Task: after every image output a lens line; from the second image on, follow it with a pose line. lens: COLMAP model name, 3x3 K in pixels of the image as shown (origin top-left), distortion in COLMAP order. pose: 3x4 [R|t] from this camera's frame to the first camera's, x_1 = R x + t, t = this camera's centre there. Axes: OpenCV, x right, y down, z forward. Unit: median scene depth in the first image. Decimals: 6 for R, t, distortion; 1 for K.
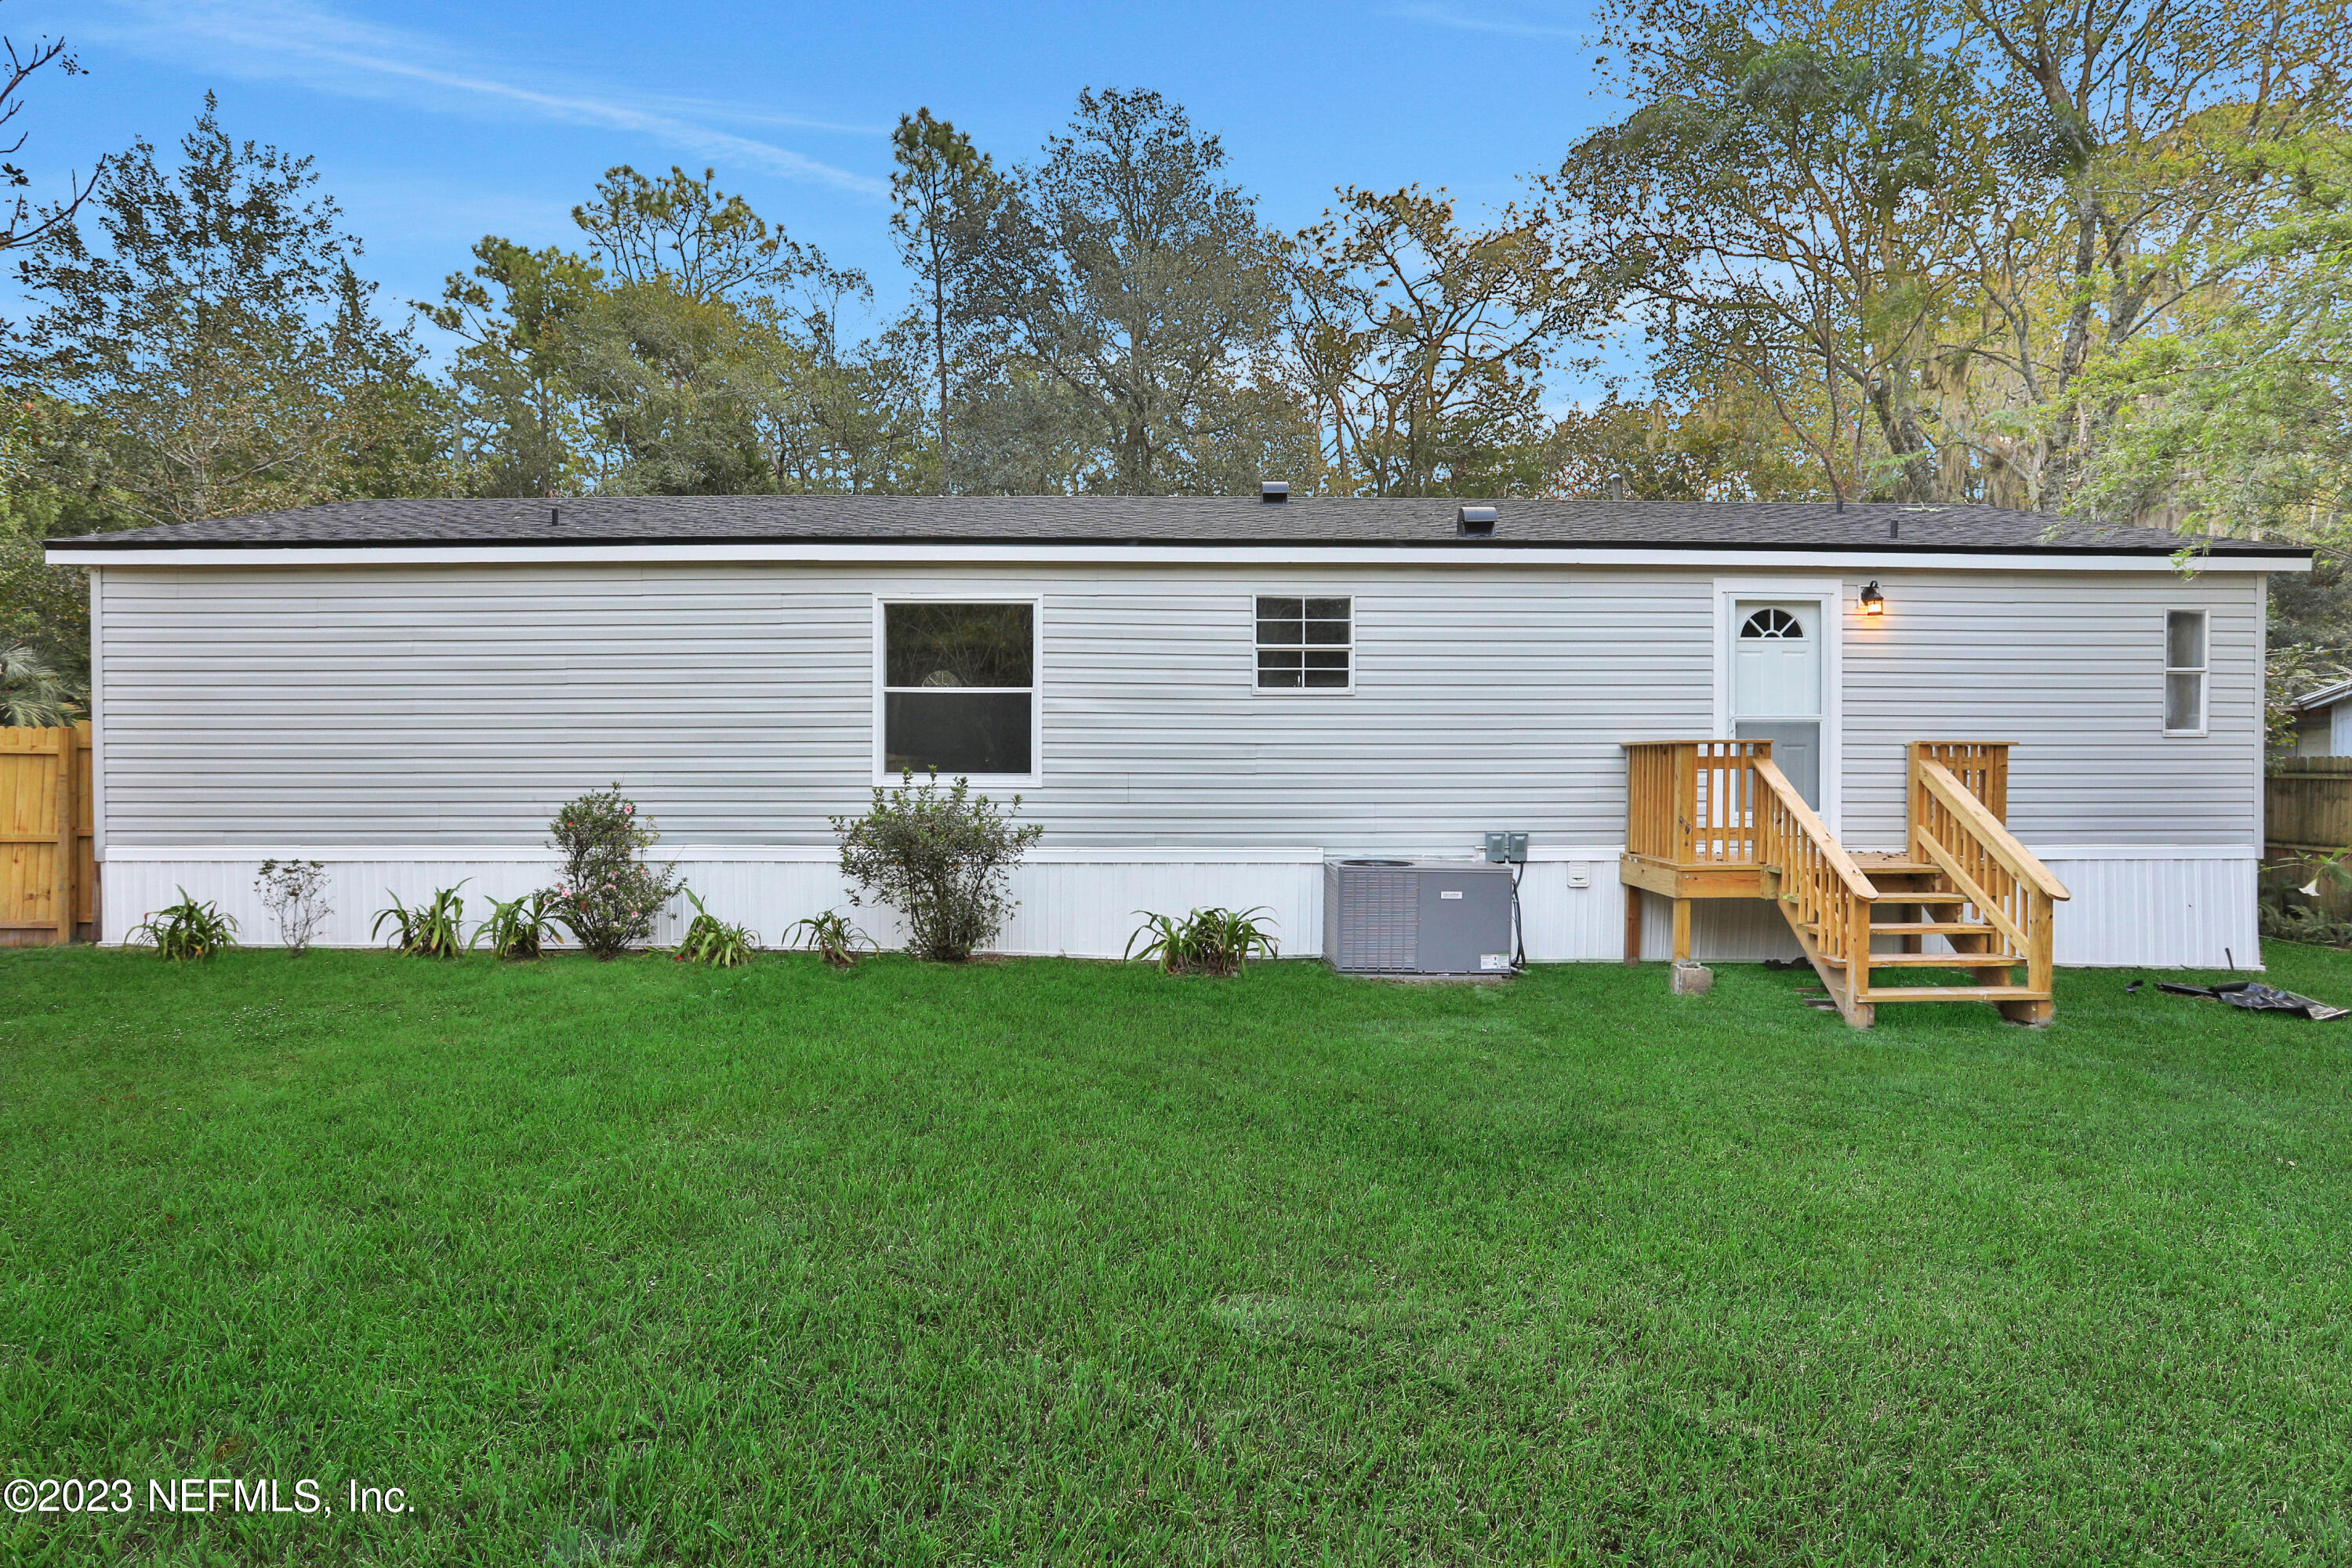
lens RADIAL K [[1328.3, 0, 1168.7], [0, 1328.3, 791.2], [0, 0, 1]] dist [-0.036848, 0.003990]
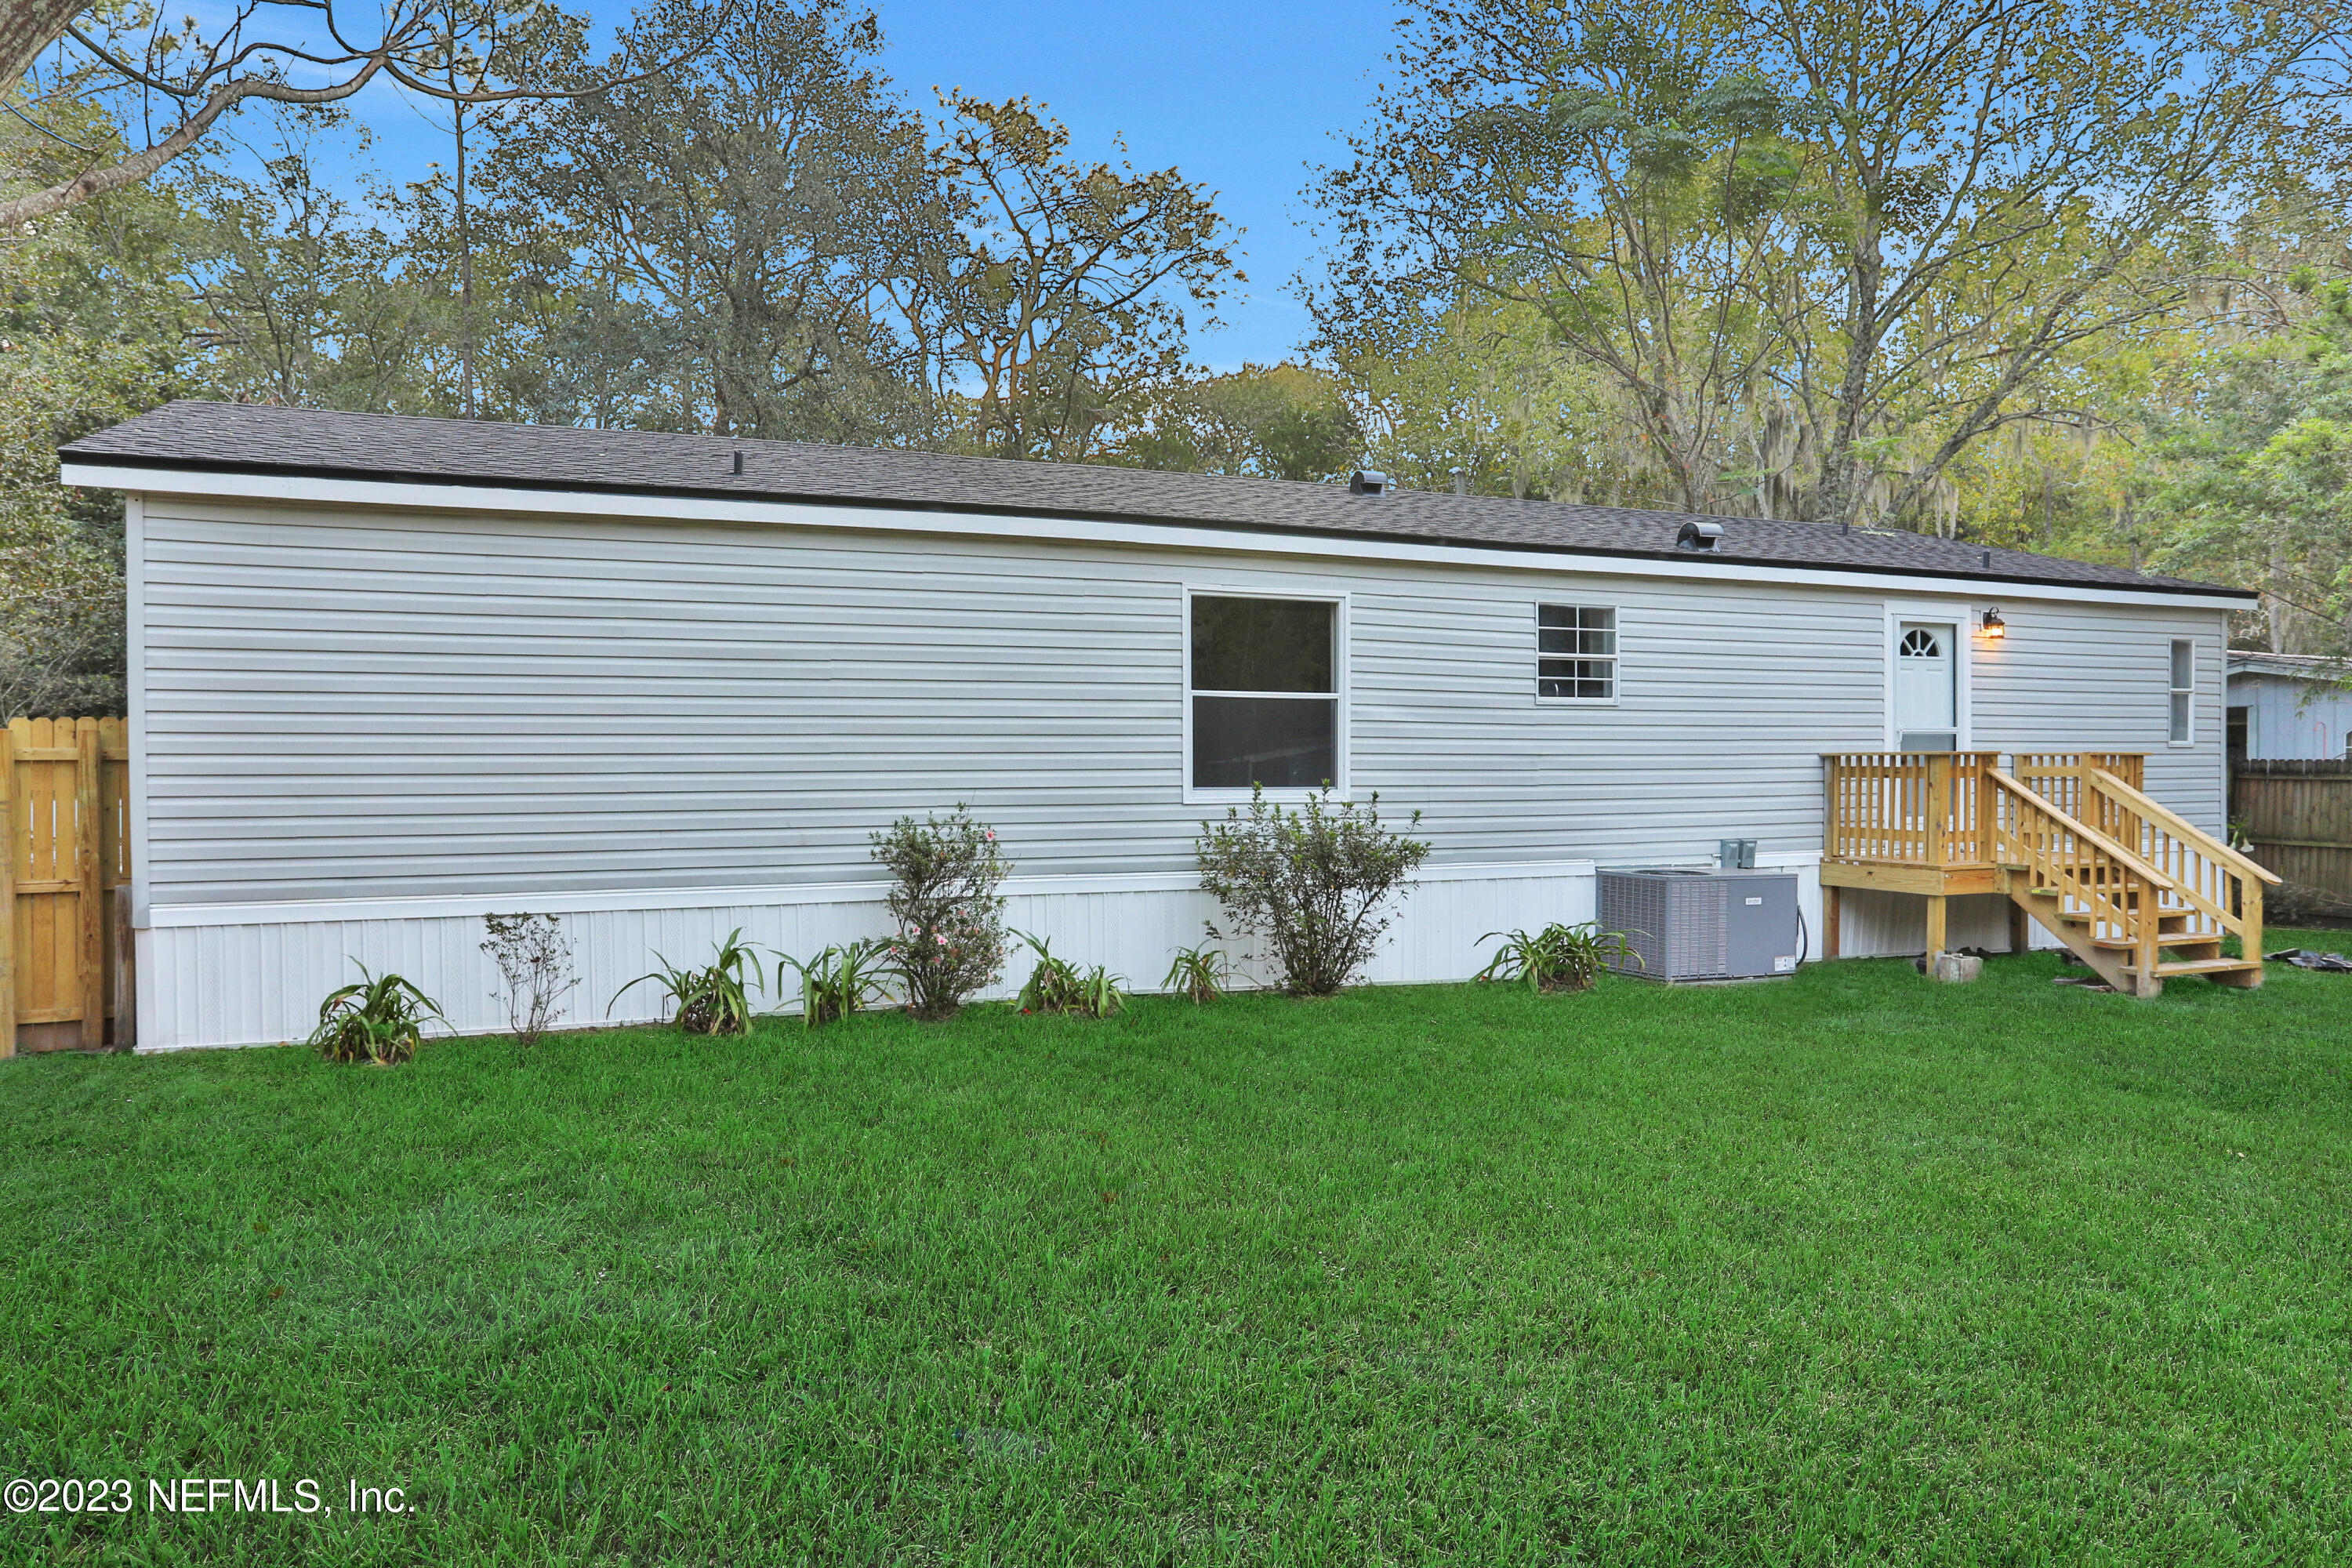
lens RADIAL K [[1578.7, 0, 1180.0], [0, 1578.7, 805.9], [0, 0, 1]] dist [-0.017938, 0.002915]
pose [[0.922121, -0.013703, 0.386658, -0.624811], [0.011582, 0.999902, 0.007813, -0.009994], [-0.386728, -0.002727, 0.922190, 0.035697]]
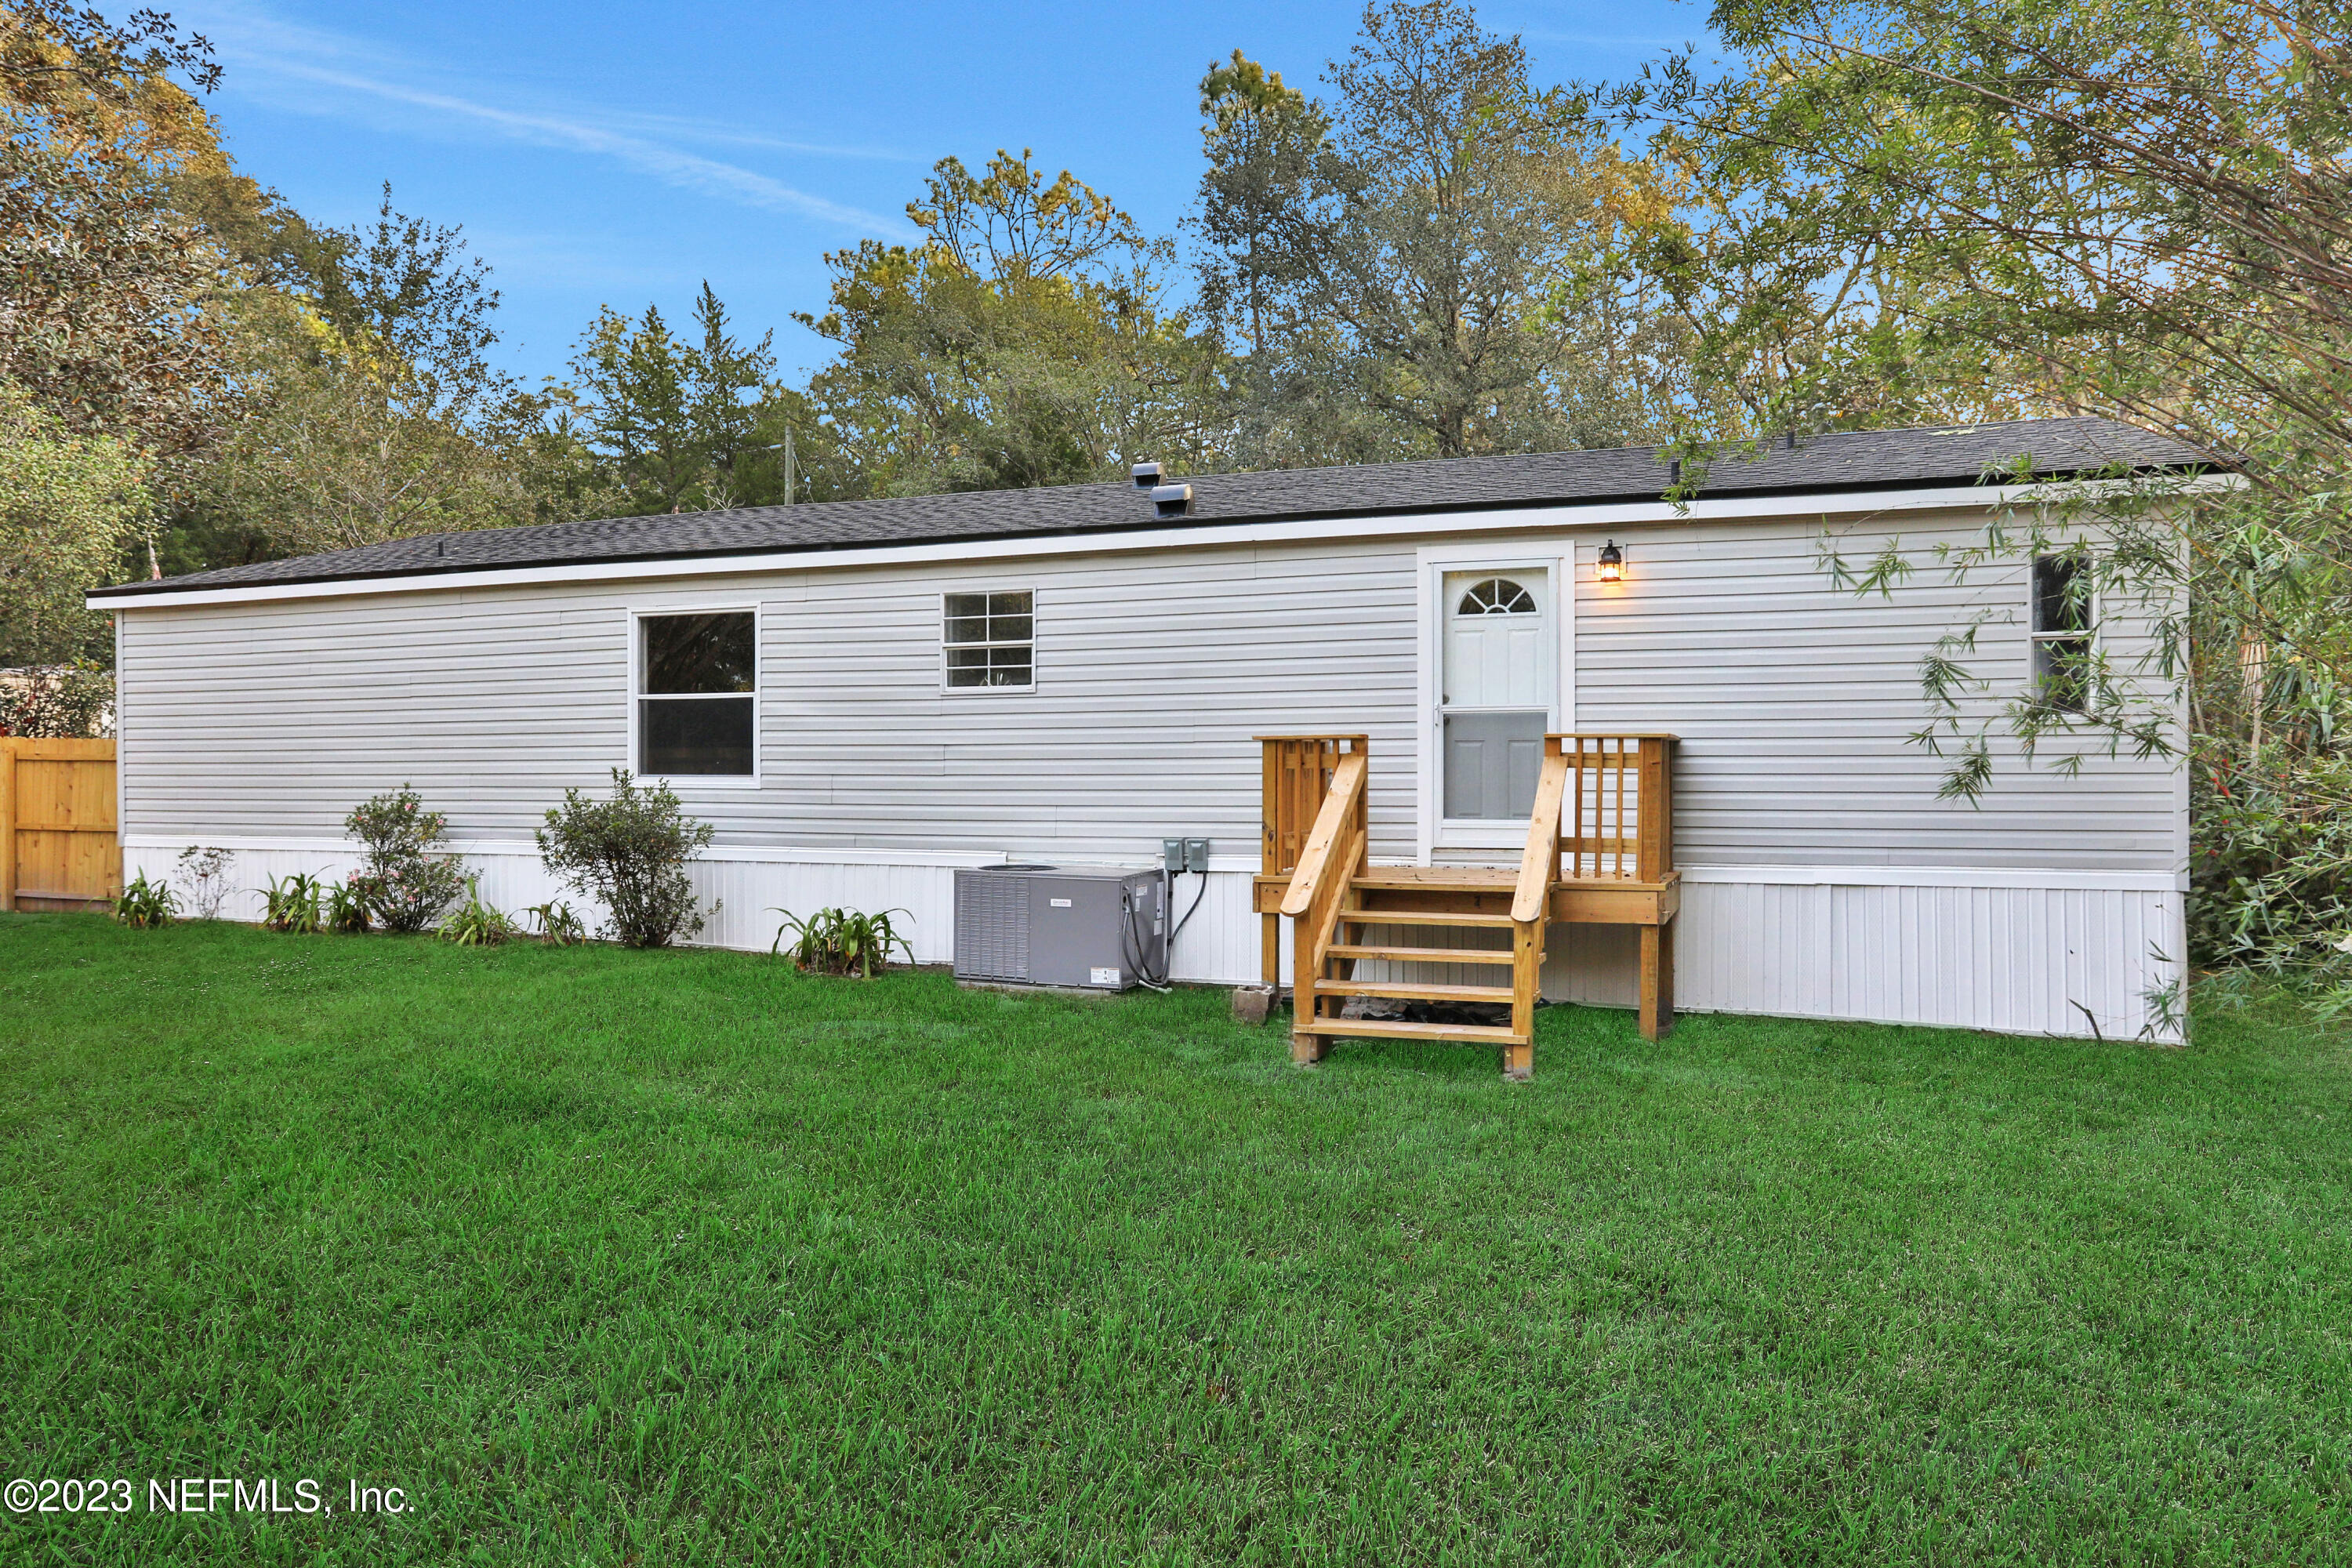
lens RADIAL K [[1518.2, 0, 1182.5], [0, 1518.2, 792.7], [0, 0, 1]] dist [-0.027098, 0.002023]
pose [[0.934340, 0.002864, -0.356371, 0.630265], [-0.003362, 0.999994, -0.000777, 0.000246], [0.356367, 0.001924, 0.934344, 0.015535]]
